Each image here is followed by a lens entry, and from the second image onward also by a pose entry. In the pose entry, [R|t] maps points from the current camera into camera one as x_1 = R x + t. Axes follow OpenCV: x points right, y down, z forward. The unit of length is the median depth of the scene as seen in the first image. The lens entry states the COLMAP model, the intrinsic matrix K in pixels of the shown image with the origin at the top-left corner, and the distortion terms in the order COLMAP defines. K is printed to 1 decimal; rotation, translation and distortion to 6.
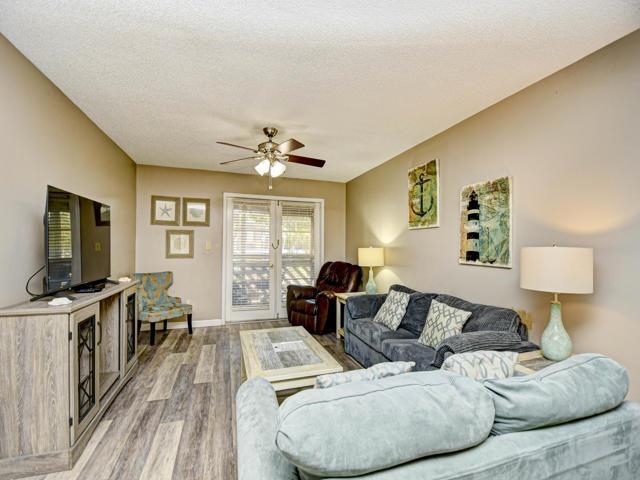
lens RADIAL K [[284.6, 0, 322.9], [0, 284.6, 246.9], [0, 0, 1]] dist [0.002137, -0.005826]
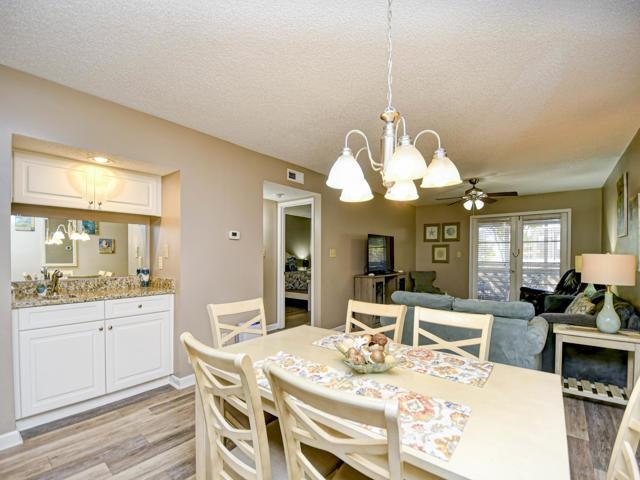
lens RADIAL K [[284.6, 0, 320.4], [0, 284.6, 259.9], [0, 0, 1]] dist [0.002137, -0.005826]
pose [[0.520882, 0.005977, -0.853608, 0.649765], [0.003756, 0.999950, 0.009294, 0.009200], [0.853621, -0.008047, 0.520833, -0.486196]]
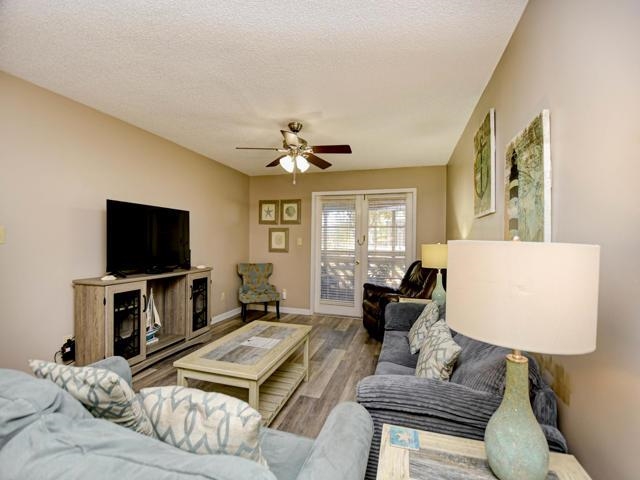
lens RADIAL K [[284.6, 0, 319.3], [0, 284.6, 244.0], [0, 0, 1]] dist [0.002137, -0.005826]
pose [[0.813323, 0.005028, -0.581791, 0.422878], [-0.004108, 0.999987, 0.002900, 0.002075], [0.581798, 0.000031, 0.813333, 0.213542]]
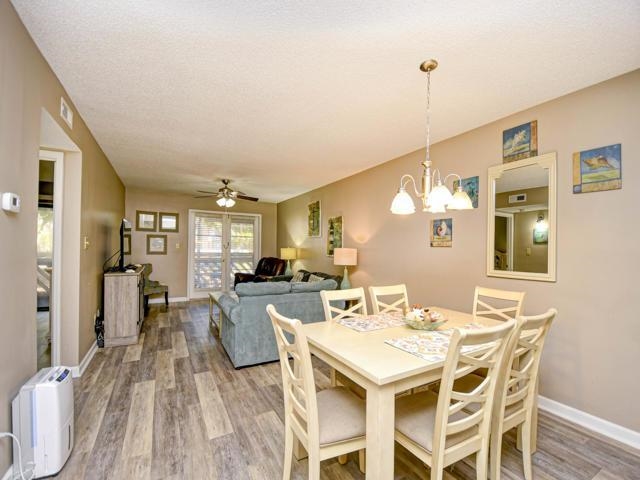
lens RADIAL K [[284.6, 0, 320.4], [0, 284.6, 248.1], [0, 0, 1]] dist [0.002137, -0.005826]
pose [[0.984710, 0.007772, 0.174029, 0.077684], [-0.007979, 0.999968, 0.000490, 0.000097], [-0.174019, -0.001871, 0.984740, -0.754976]]
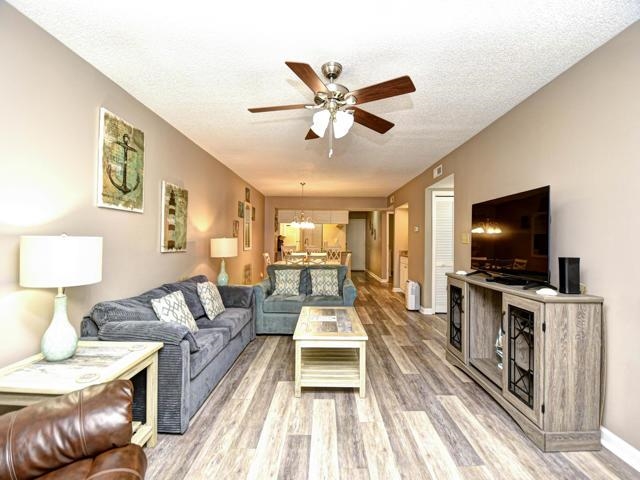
lens RADIAL K [[284.6, 0, 323.4], [0, 284.6, 241.3], [0, 0, 1]] dist [0.002137, -0.005826]
pose [[-0.944902, -0.012580, 0.327112, -0.356470], [-0.012499, 0.999919, 0.002350, 0.005448], [-0.327115, -0.001868, -0.944983, 1.488624]]
